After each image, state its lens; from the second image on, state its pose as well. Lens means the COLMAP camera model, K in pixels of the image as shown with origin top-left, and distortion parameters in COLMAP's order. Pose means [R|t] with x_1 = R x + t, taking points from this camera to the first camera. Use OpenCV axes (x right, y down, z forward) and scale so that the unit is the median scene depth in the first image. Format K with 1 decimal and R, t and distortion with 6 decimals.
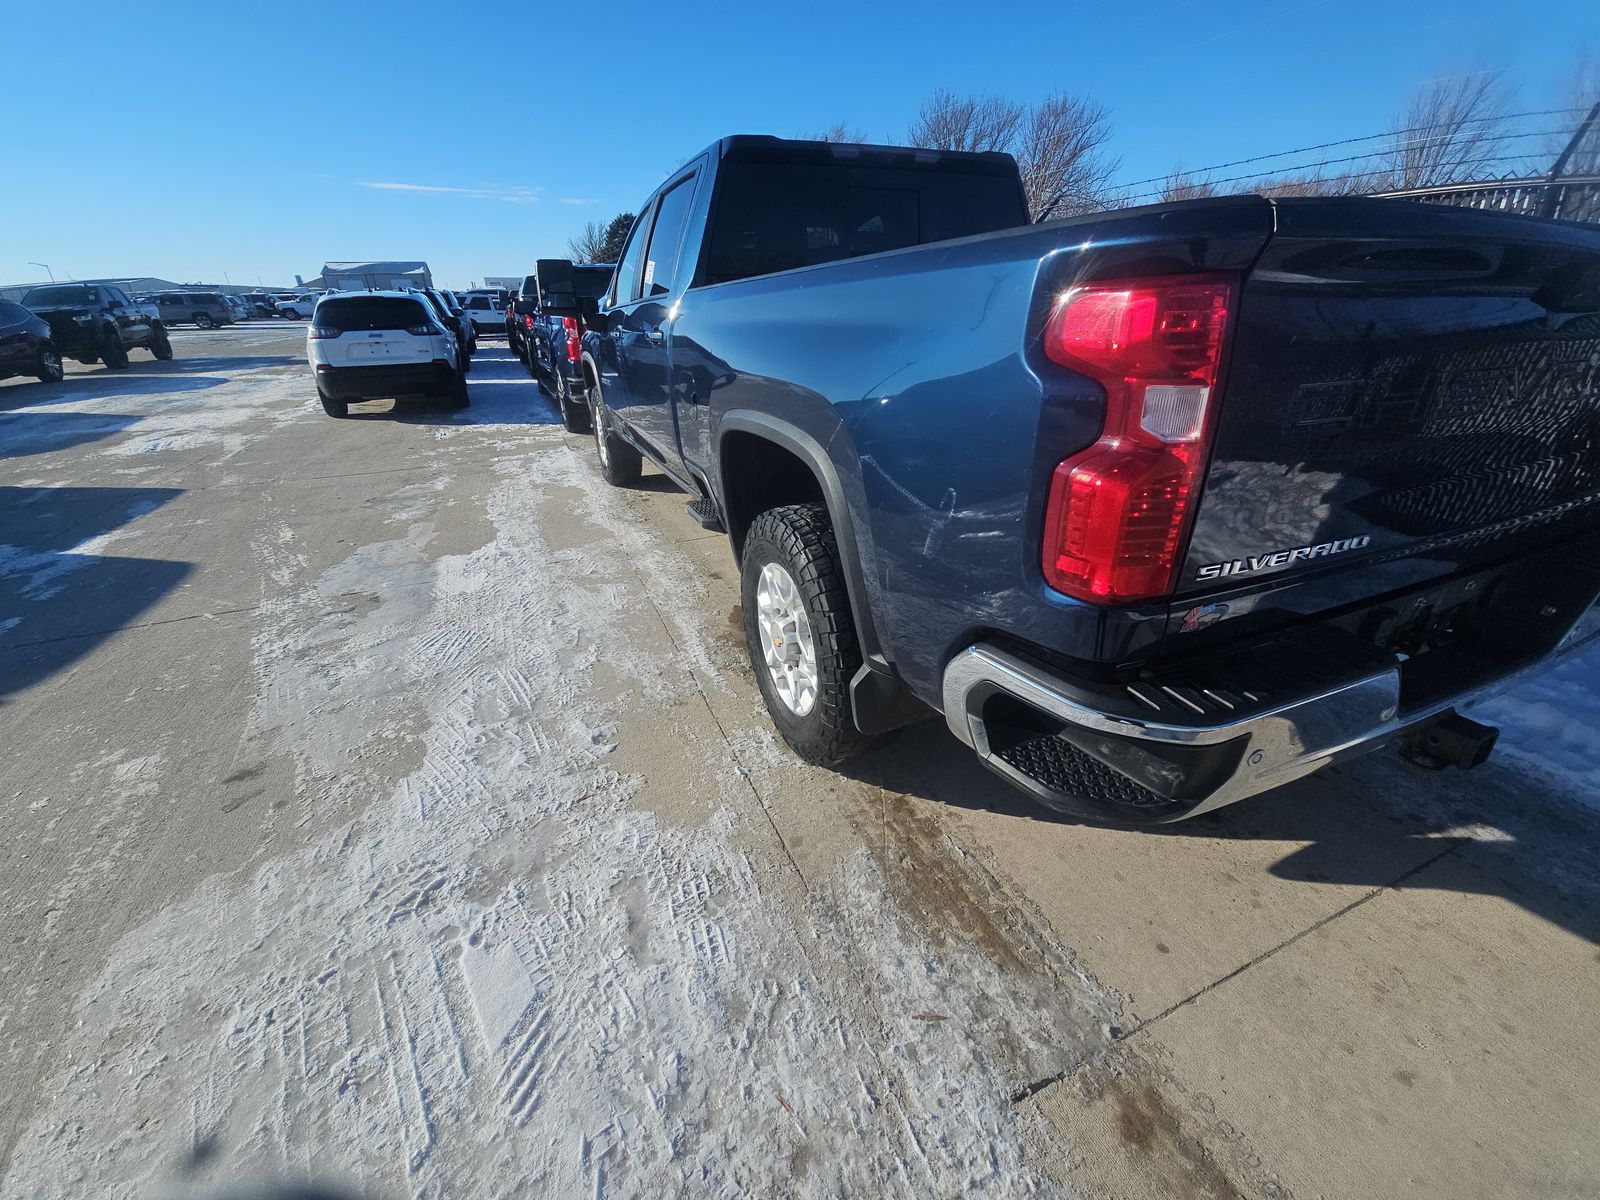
lens RADIAL K [[644.4, 0, 793.1], [0, 644.4, 595.8], [0, 0, 1]] dist [0.005256, -0.004003]
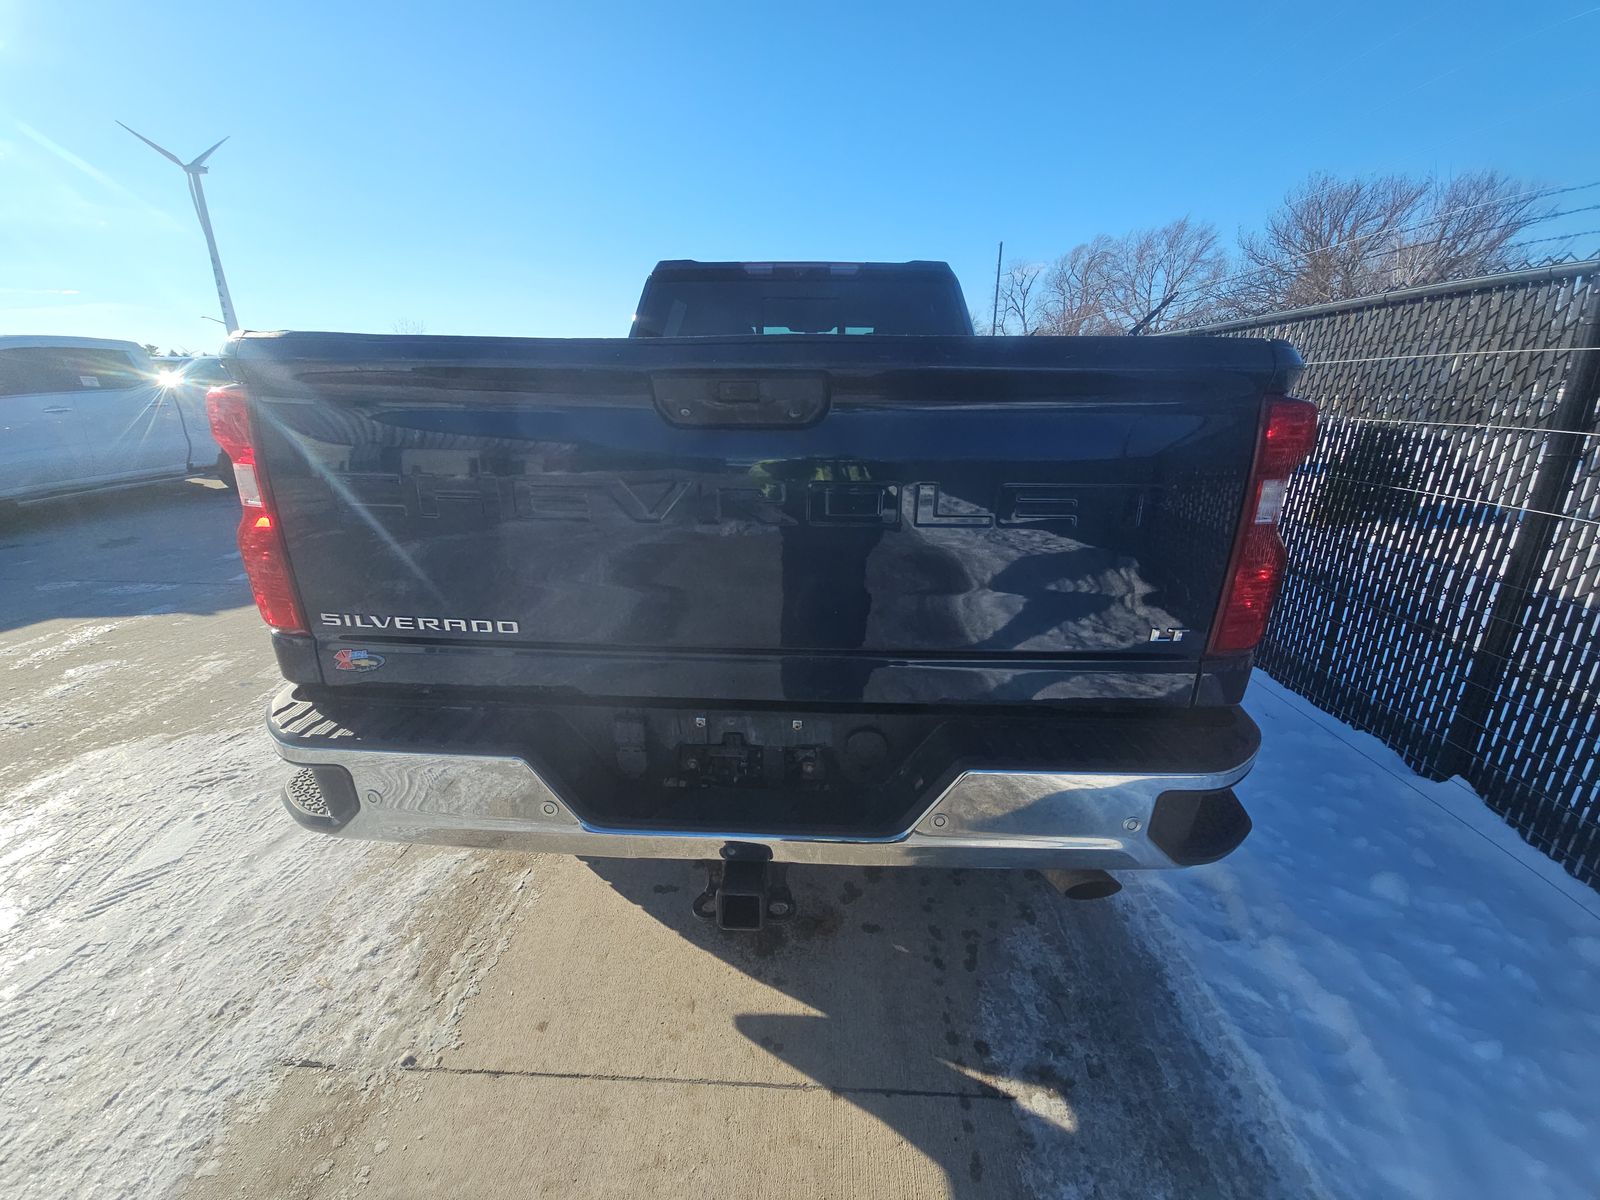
lens RADIAL K [[644.4, 0, 794.3], [0, 644.4, 595.9], [0, 0, 1]] dist [0.005256, -0.004003]
pose [[0.900854, 0.162319, -0.402635, 1.037260], [-0.208066, 0.975440, -0.072284, -0.091232], [0.381013, 0.148892, 0.912502, 0.123732]]
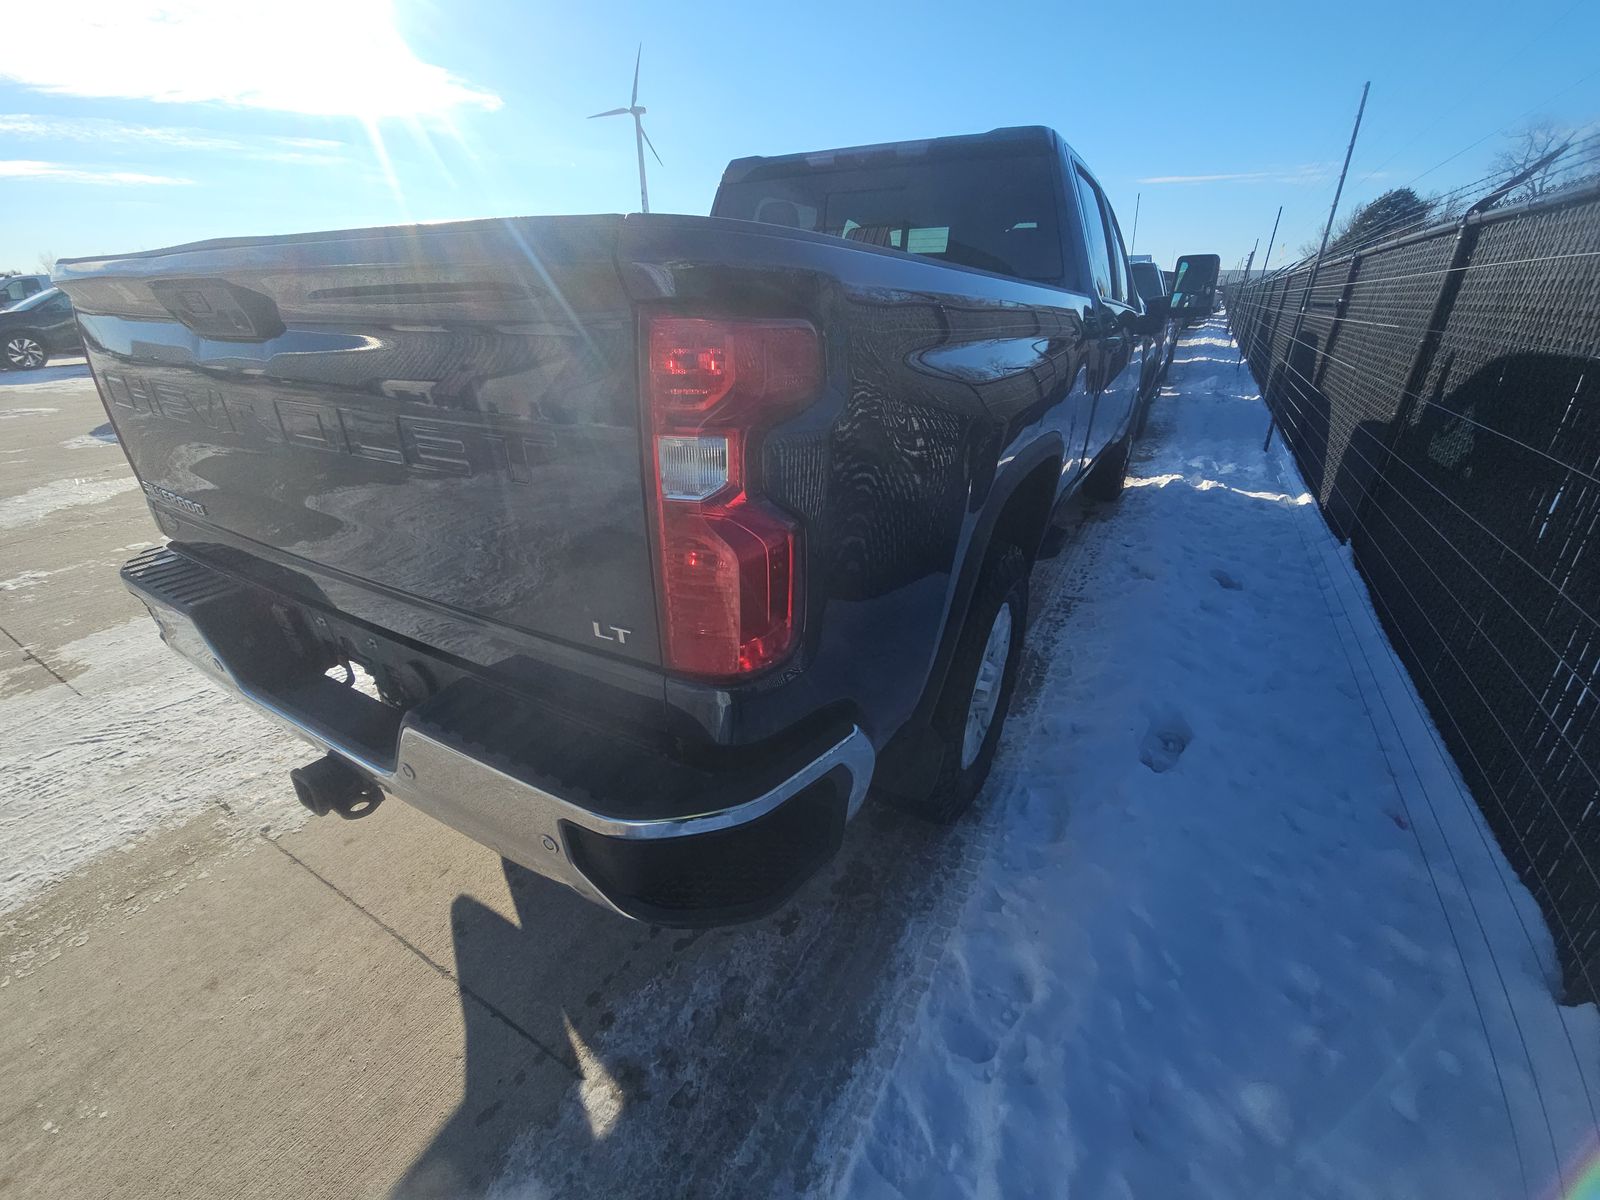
lens RADIAL K [[644.4, 0, 801.0], [0, 644.4, 595.3], [0, 0, 1]] dist [0.005256, -0.004003]
pose [[0.602149, 0.356133, -0.714553, 1.534411], [-0.350150, 0.922132, 0.164520, -0.328020], [0.717503, 0.151135, 0.679961, 0.608790]]
